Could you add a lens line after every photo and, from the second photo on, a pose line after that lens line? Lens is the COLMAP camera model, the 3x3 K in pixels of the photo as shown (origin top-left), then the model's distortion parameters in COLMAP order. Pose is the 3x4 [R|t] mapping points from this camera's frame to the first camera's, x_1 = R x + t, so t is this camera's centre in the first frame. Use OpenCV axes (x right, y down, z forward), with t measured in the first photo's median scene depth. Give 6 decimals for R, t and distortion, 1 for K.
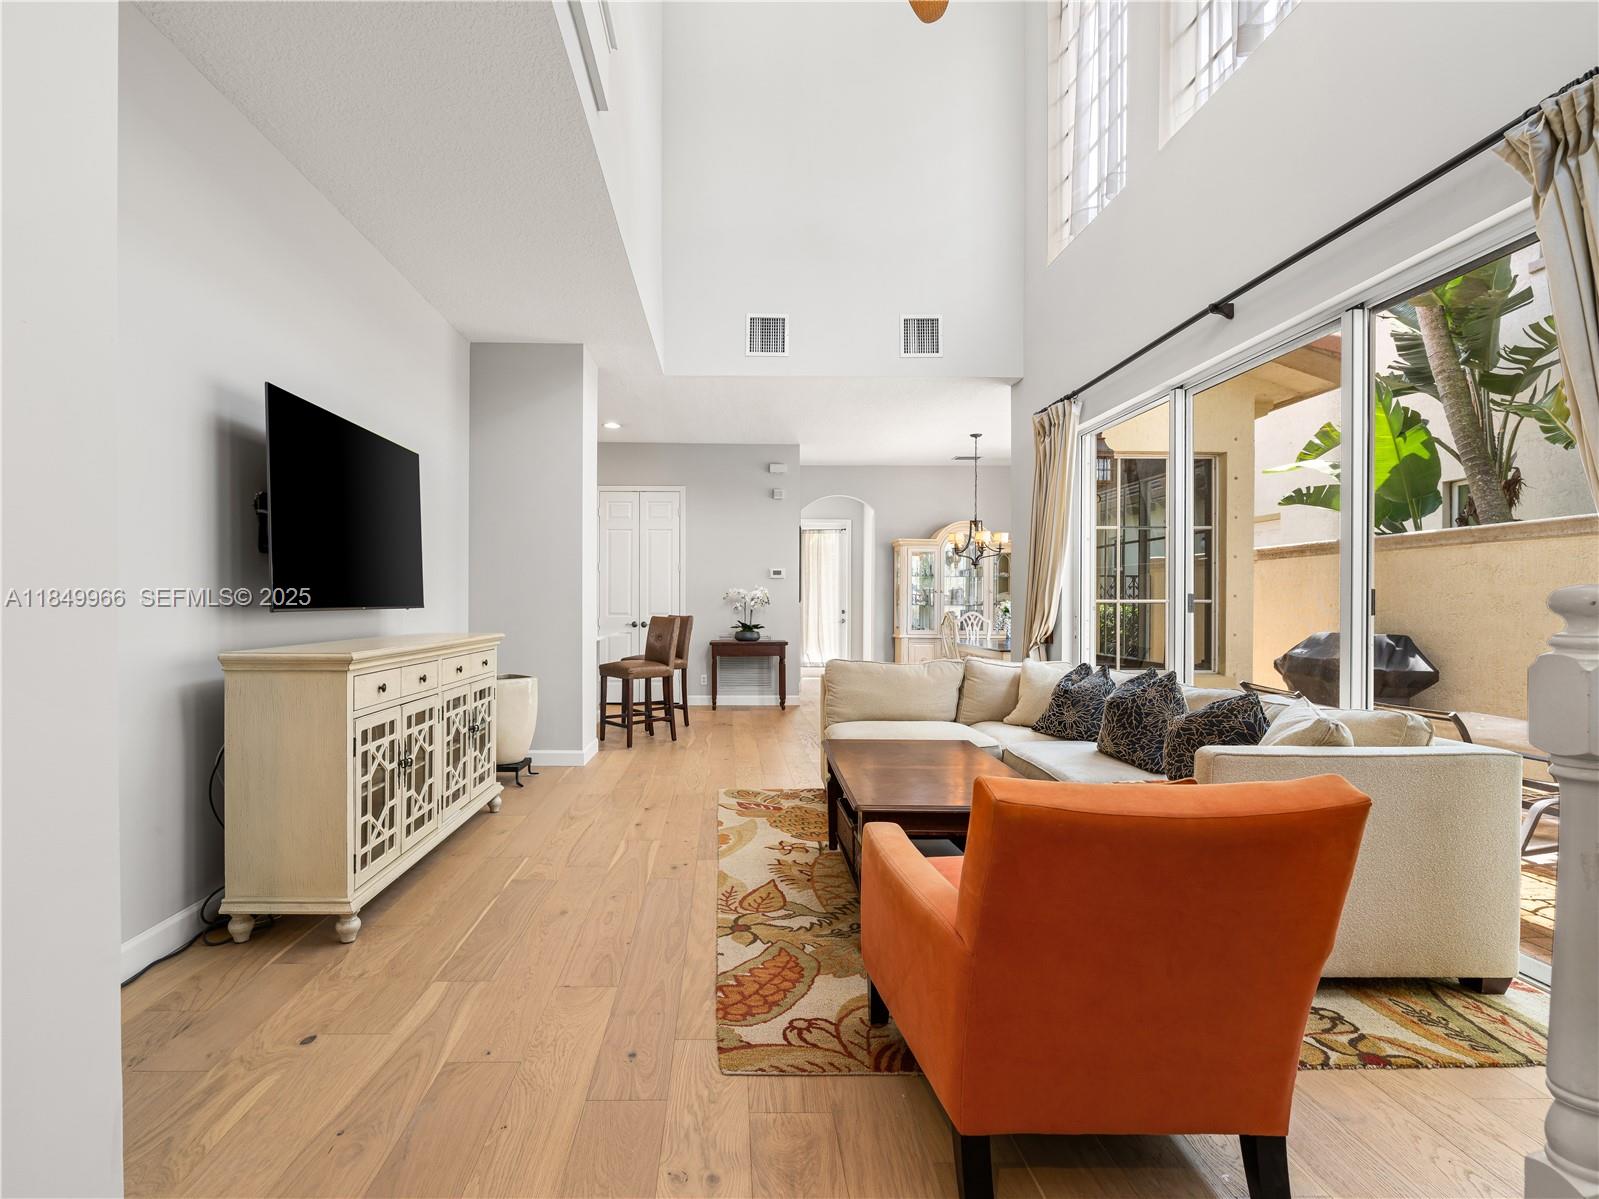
lens RADIAL K [[744.3, 0, 820.0], [0, 744.3, 599.2], [0, 0, 1]] dist [-0.005970, 0.000791]
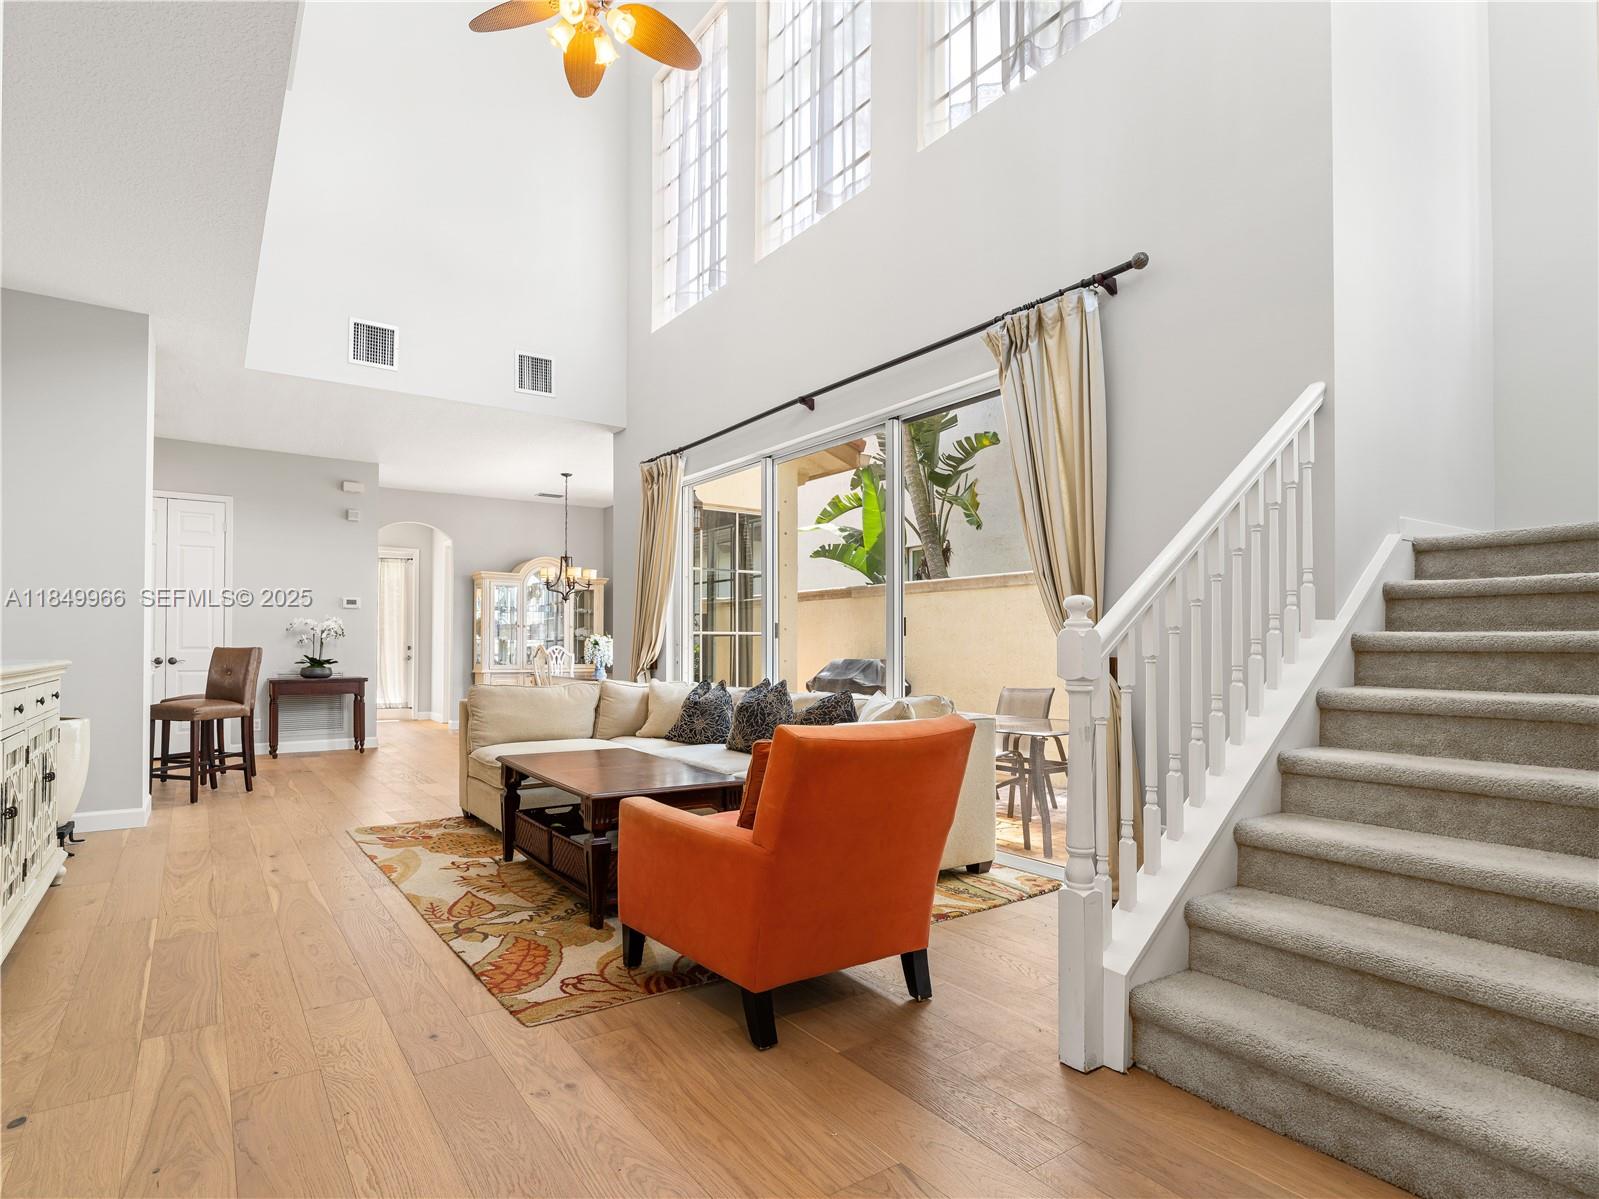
lens RADIAL K [[798.6, 0, 733.4], [0, 798.6, 635.5], [0, 0, 1]] dist [-0.007163, 0.002047]
pose [[0.853760, 0.005632, 0.520636, -0.250283], [0.003506, 0.999857, -0.016565, 0.034492], [-0.520654, 0.015968, 0.853618, -0.101258]]
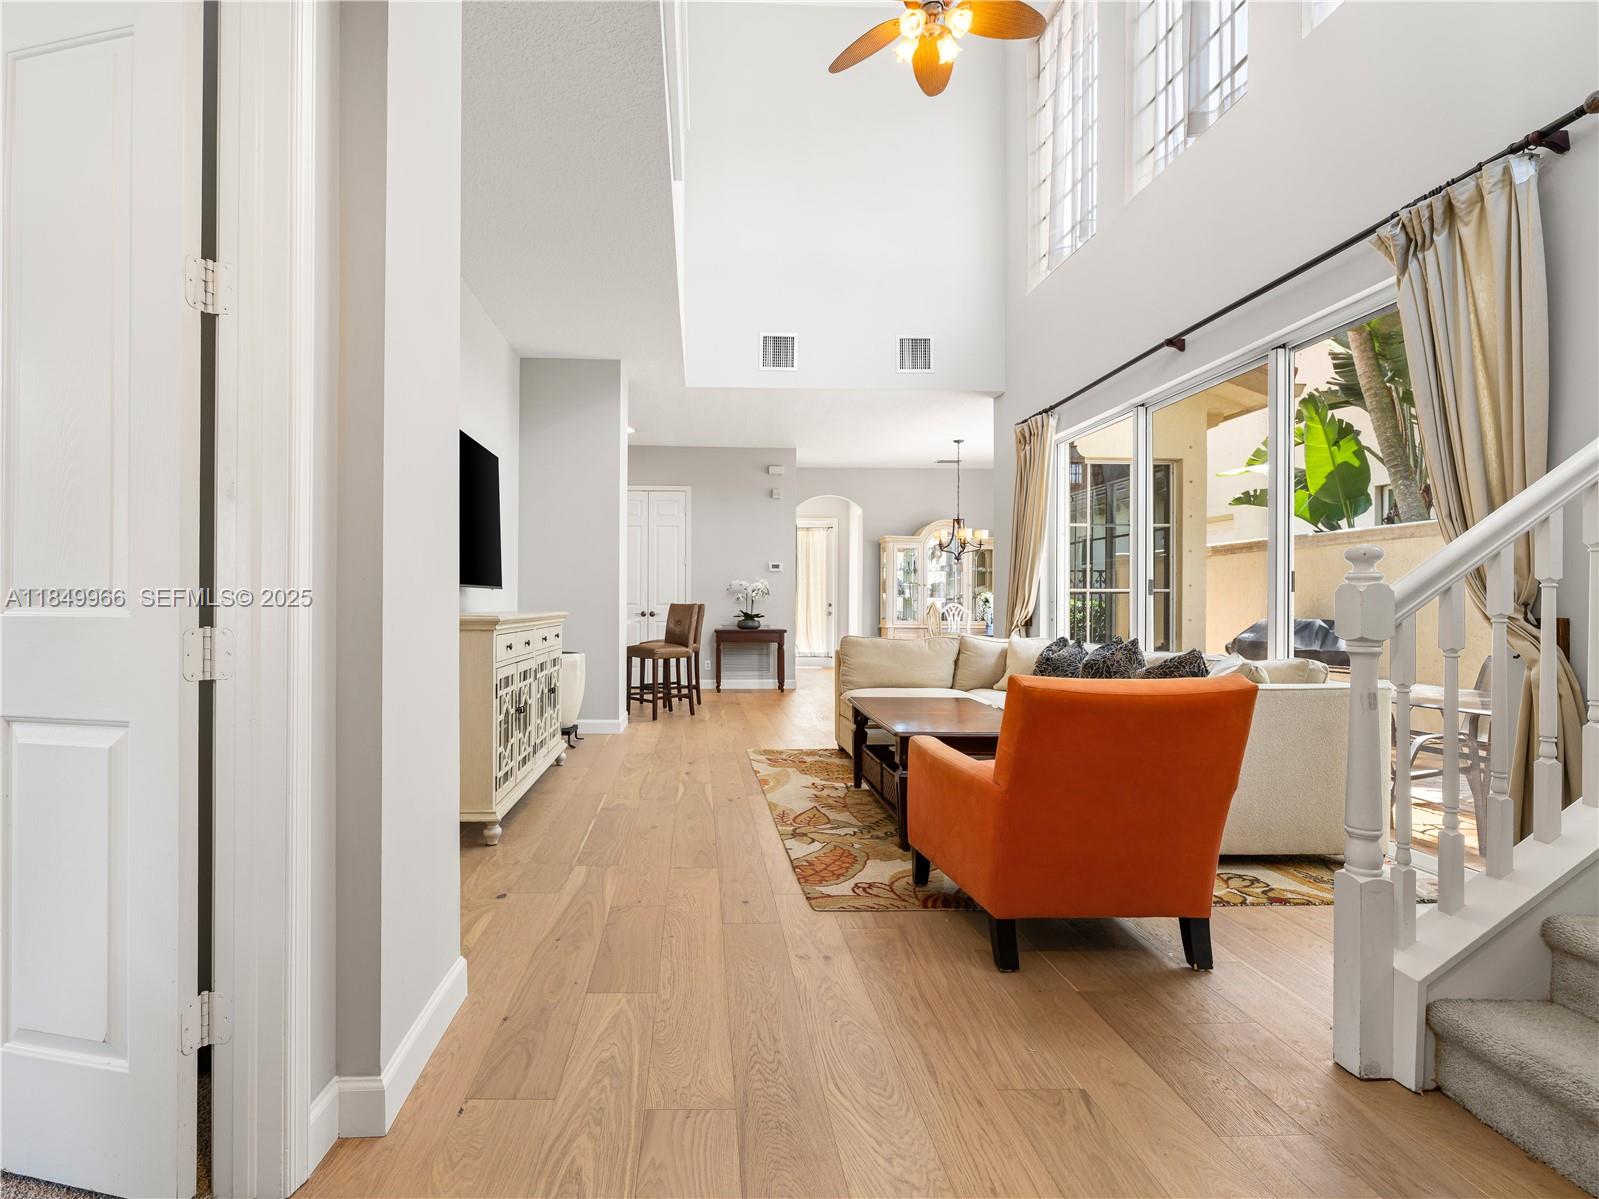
lens RADIAL K [[798.6, 0, 784.7], [0, 798.6, 605.1], [0, 0, 1]] dist [-0.007163, 0.002047]
pose [[0.999613, 0.001138, 0.027809, -0.115703], [-0.001045, 0.999994, -0.003370, 0.037675], [-0.027813, 0.003340, 0.999608, -0.246215]]
